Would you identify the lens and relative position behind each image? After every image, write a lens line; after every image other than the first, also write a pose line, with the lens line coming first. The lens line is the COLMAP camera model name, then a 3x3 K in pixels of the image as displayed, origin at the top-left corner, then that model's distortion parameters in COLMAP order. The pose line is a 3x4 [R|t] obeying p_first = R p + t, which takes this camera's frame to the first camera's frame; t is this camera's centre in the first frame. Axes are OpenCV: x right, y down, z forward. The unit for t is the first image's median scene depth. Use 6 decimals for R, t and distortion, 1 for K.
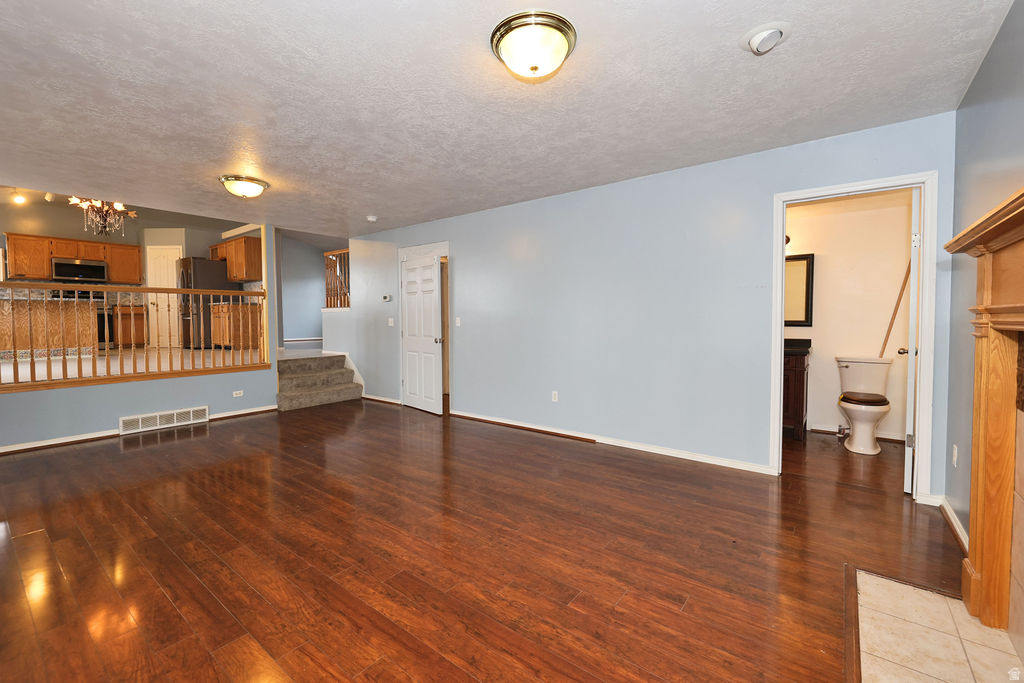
lens RADIAL K [[429.7, 0, 513.1], [0, 429.7, 322.3], [0, 0, 1]] dist [0.000330, 0.000075]
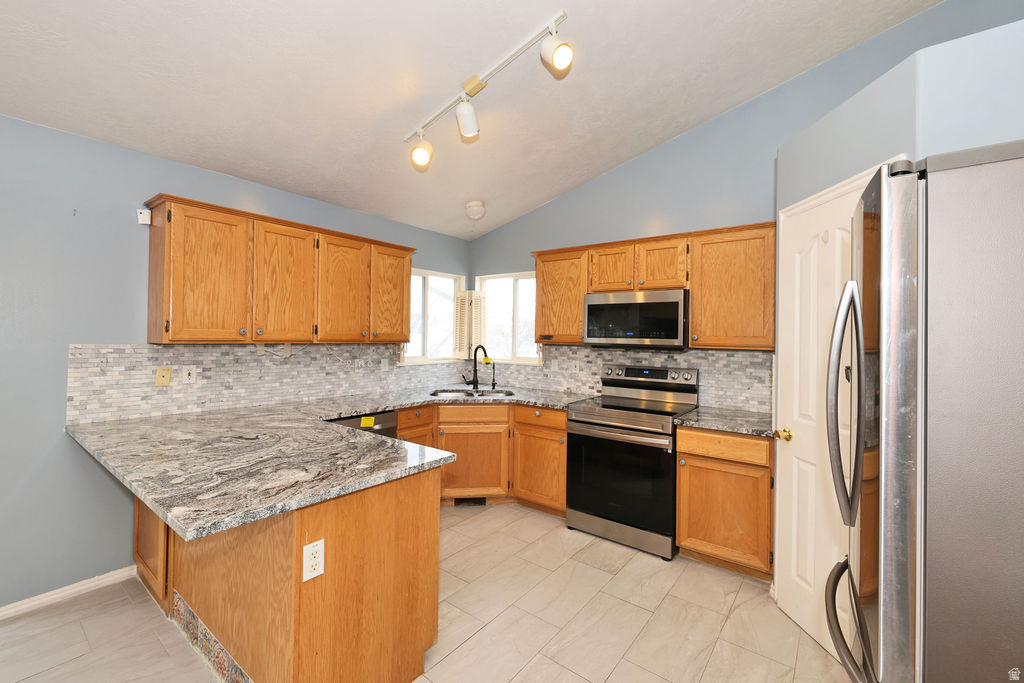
lens RADIAL K [[436.5, 0, 512.7], [0, 436.5, 332.4], [0, 0, 1]] dist [-0.001441, -0.000133]
pose [[0.003148, -0.012512, -0.999917, -0.621920], [-0.037052, 0.999234, -0.012620, -0.100087], [0.999308, 0.037088, 0.002682, 0.893043]]
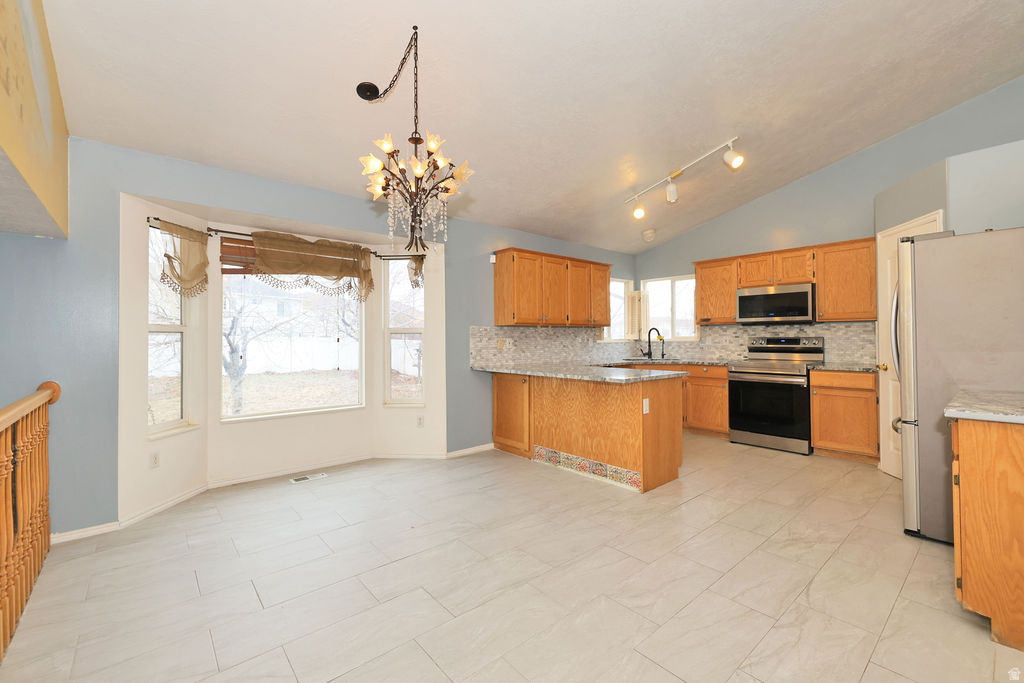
lens RADIAL K [[436.5, 0, 512.7], [0, 436.5, 332.4], [0, 0, 1]] dist [-0.001441, -0.000133]
pose [[-0.203594, -0.013049, -0.978968, -0.373290], [-0.013565, 0.999853, -0.010507, -0.073068], [0.978961, 0.011141, -0.203741, 0.780620]]
